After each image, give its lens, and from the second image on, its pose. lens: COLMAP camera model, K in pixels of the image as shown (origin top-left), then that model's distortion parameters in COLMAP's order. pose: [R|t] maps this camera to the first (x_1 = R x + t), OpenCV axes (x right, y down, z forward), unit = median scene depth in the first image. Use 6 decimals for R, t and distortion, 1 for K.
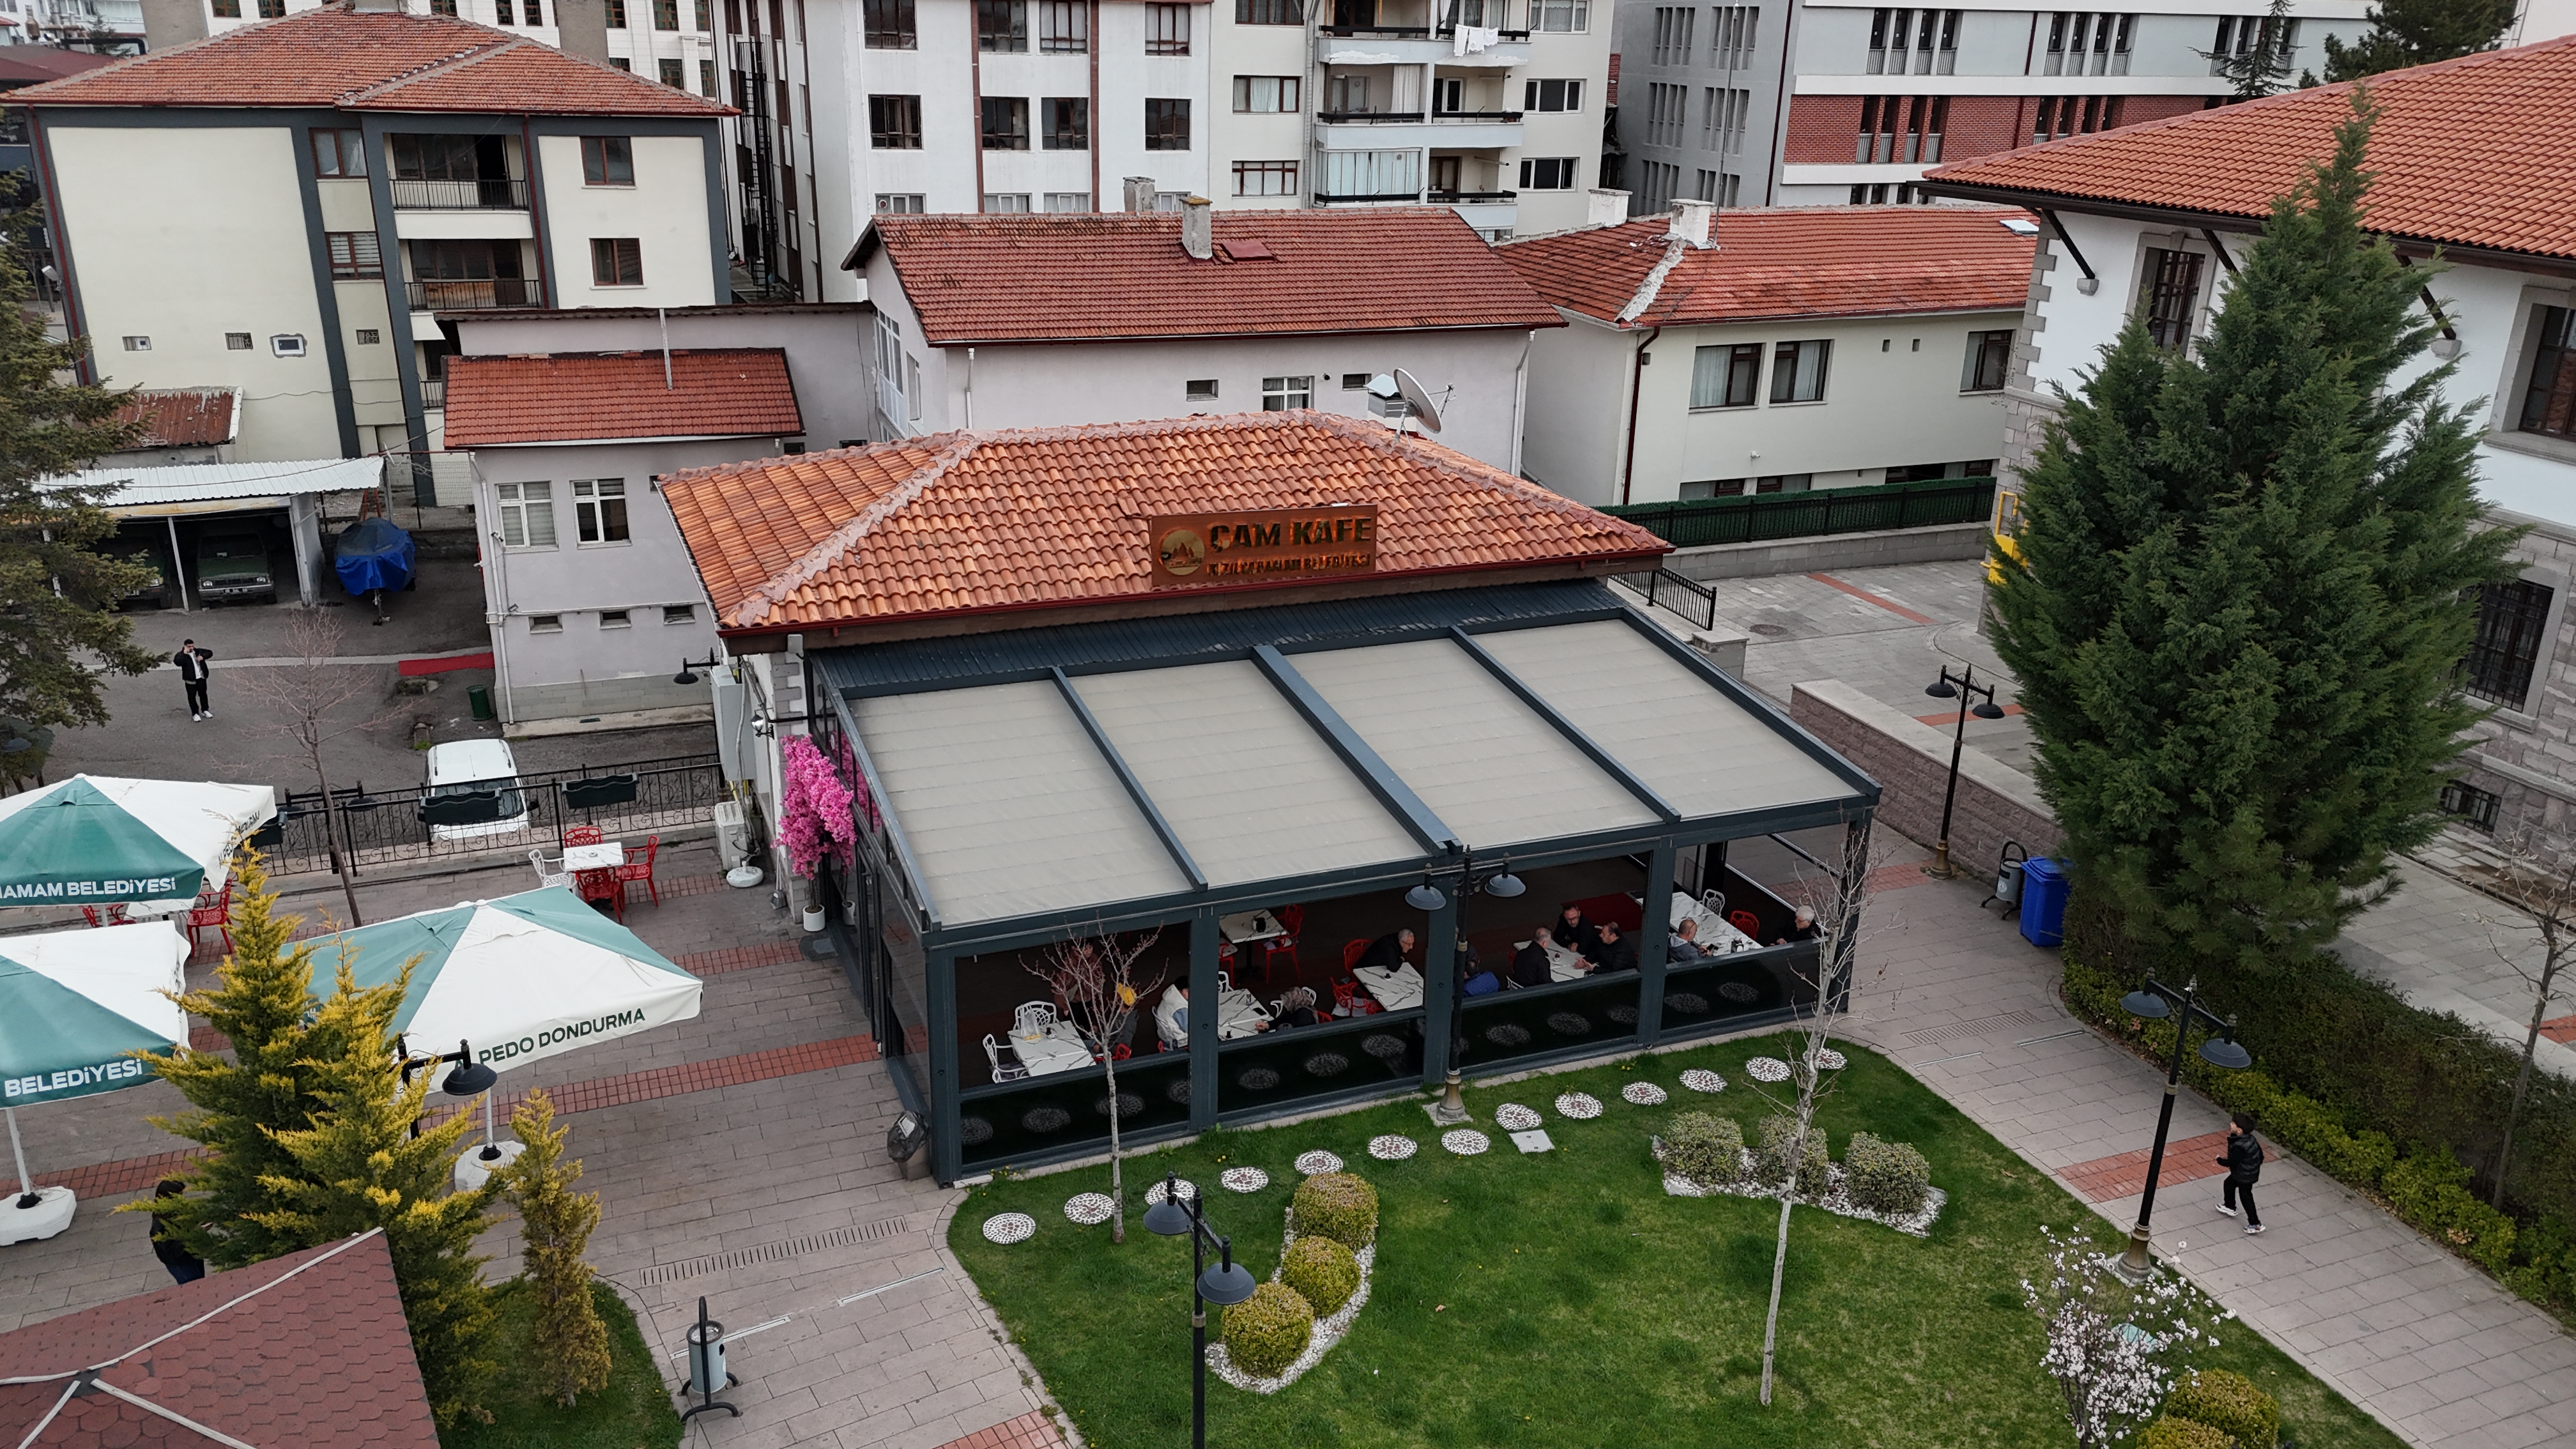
lens RADIAL K [[1892.5, 0, 1288.0], [0, 1892.5, 724.5], [0, 0, 1]] dist [0.079913, -0.075098]
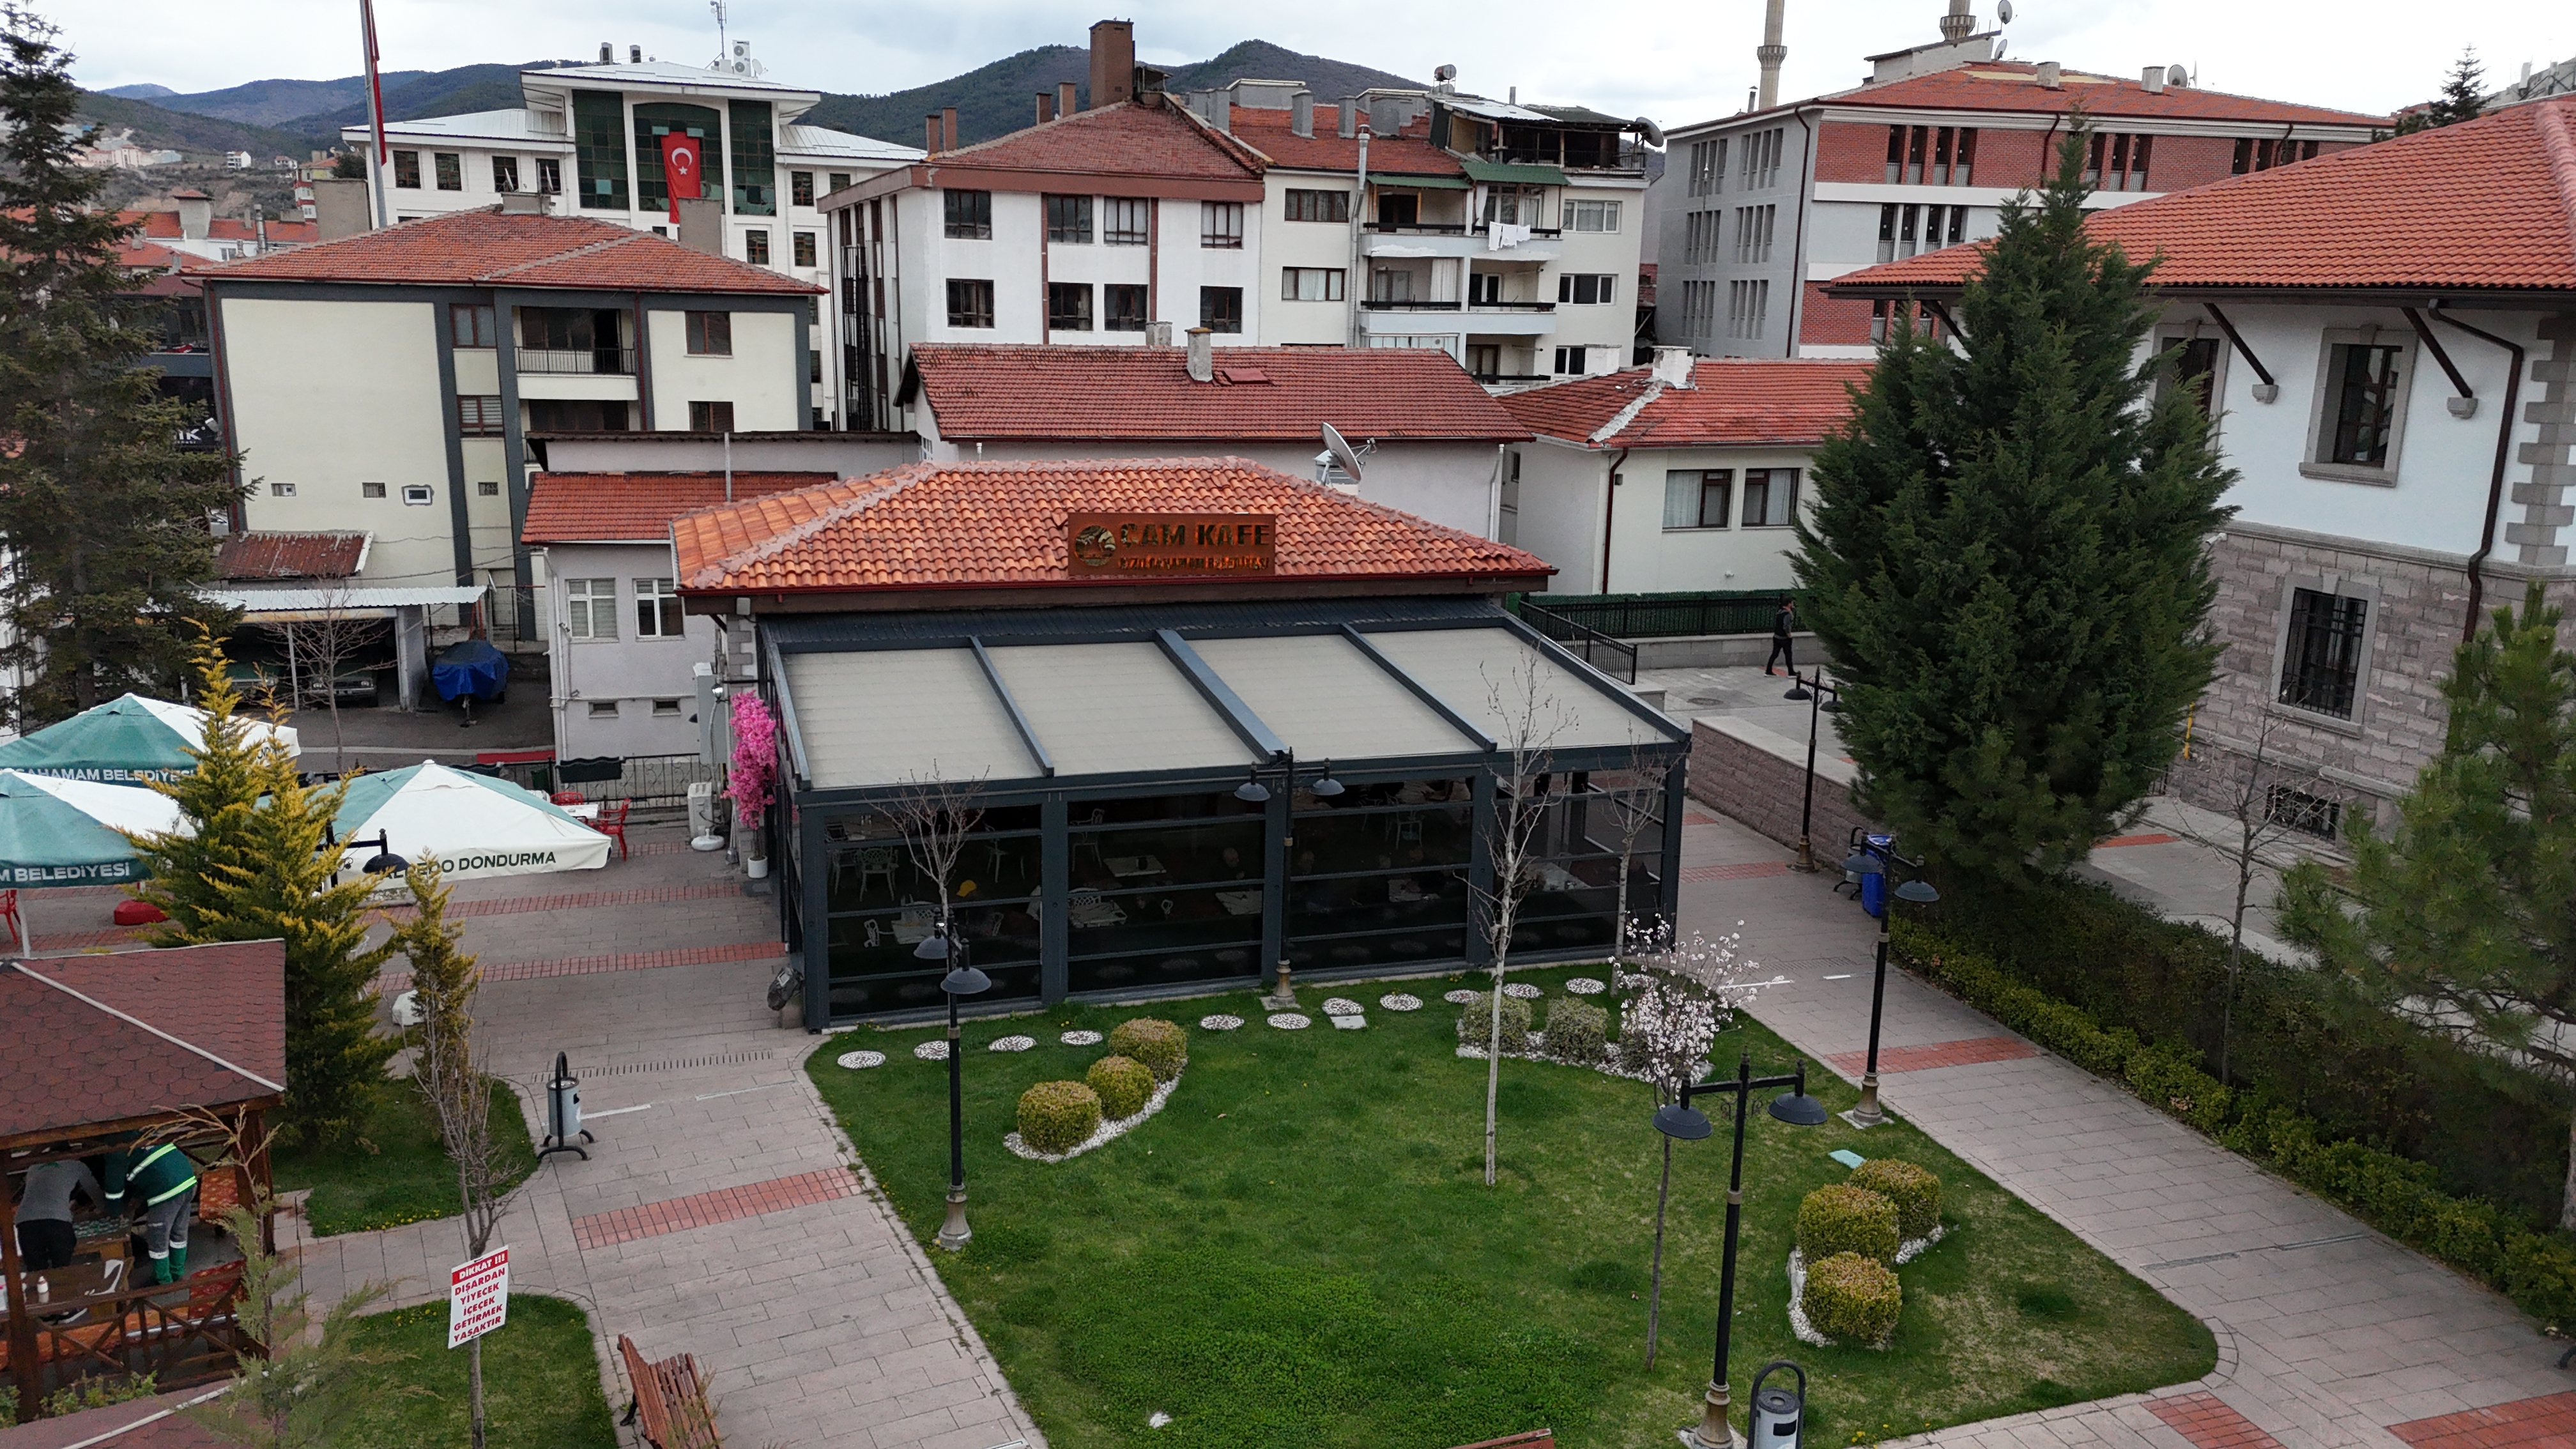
lens RADIAL K [[1888.6, 0, 1288.0], [0, 1888.6, 724.5], [0, 0, 1]] dist [0.087945, -0.088275]
pose [[0.997557, 0.013146, -0.068614, 0.128249], [-0.022055, 0.991171, -0.130741, 0.148254], [0.066290, 0.131935, 0.989039, -0.088640]]
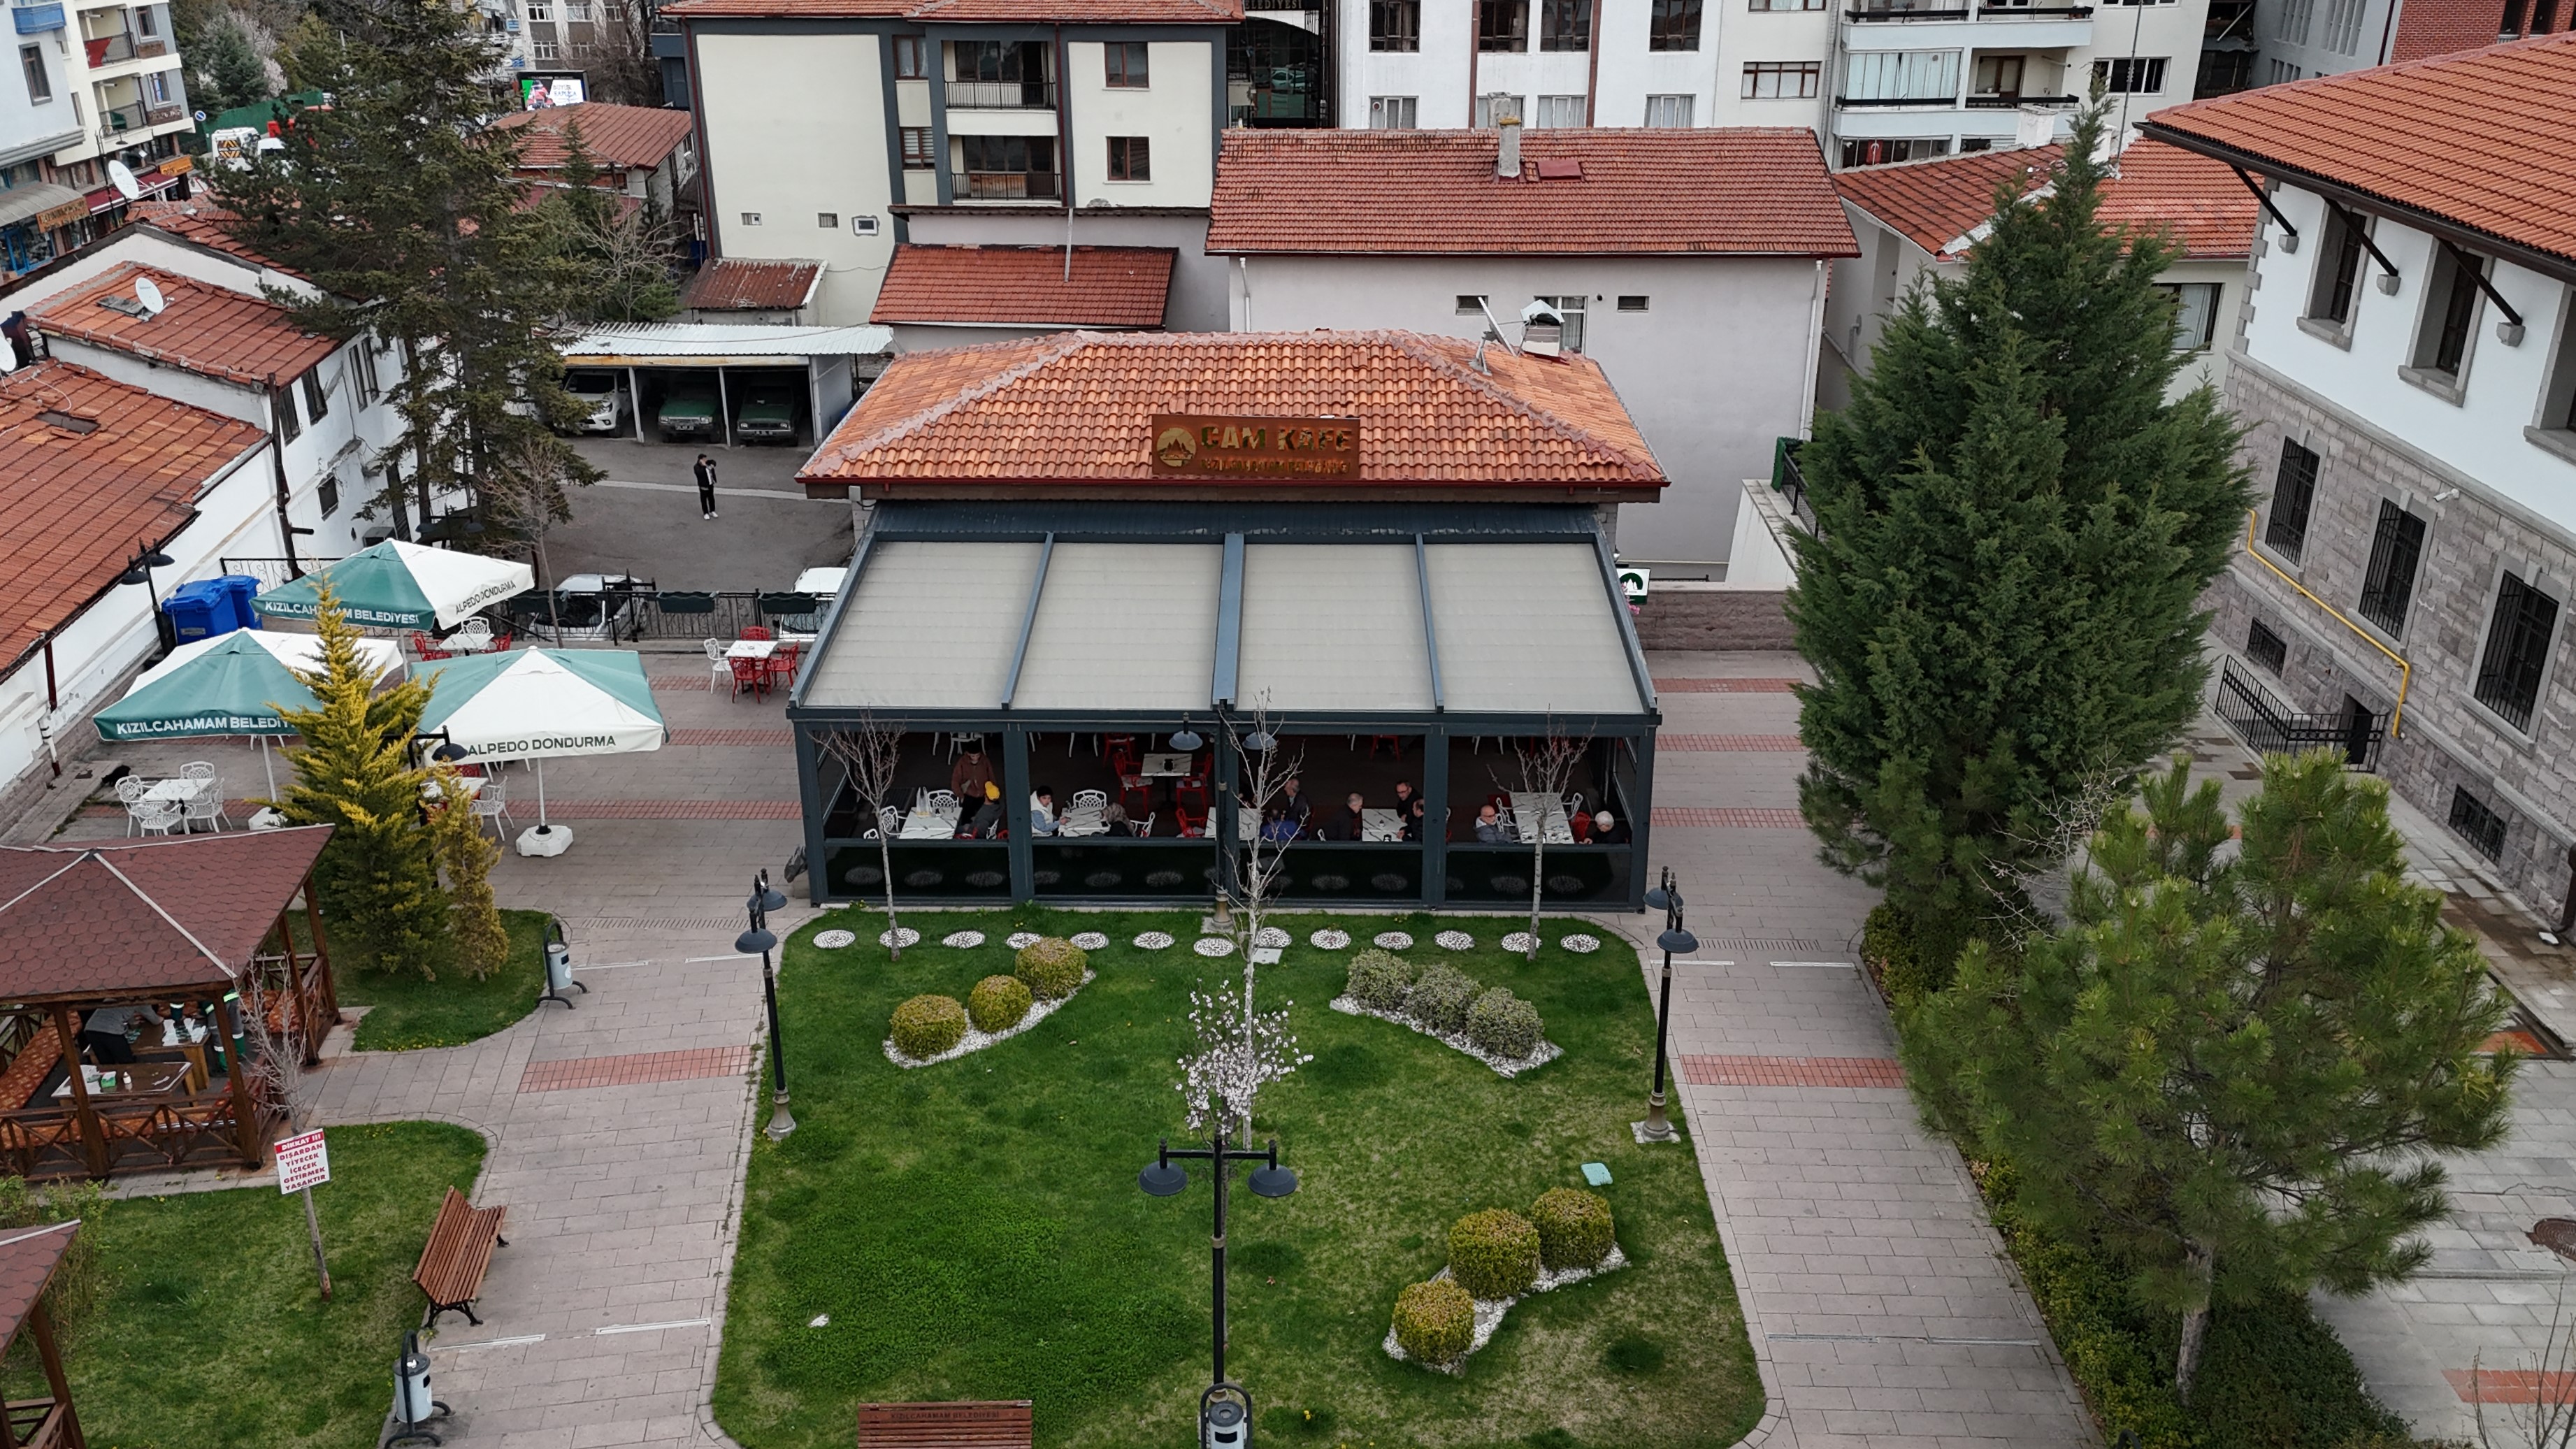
lens RADIAL K [[2069.4, 0, 1288.0], [0, 2069.4, 724.5], [0, 0, 1]] dist [0.100686, -0.131392]
pose [[0.922025, 0.126748, -0.365794, 0.463580], [-0.113612, 0.991871, 0.057313, -0.001658], [0.370085, -0.011286, 0.928930, -0.158761]]
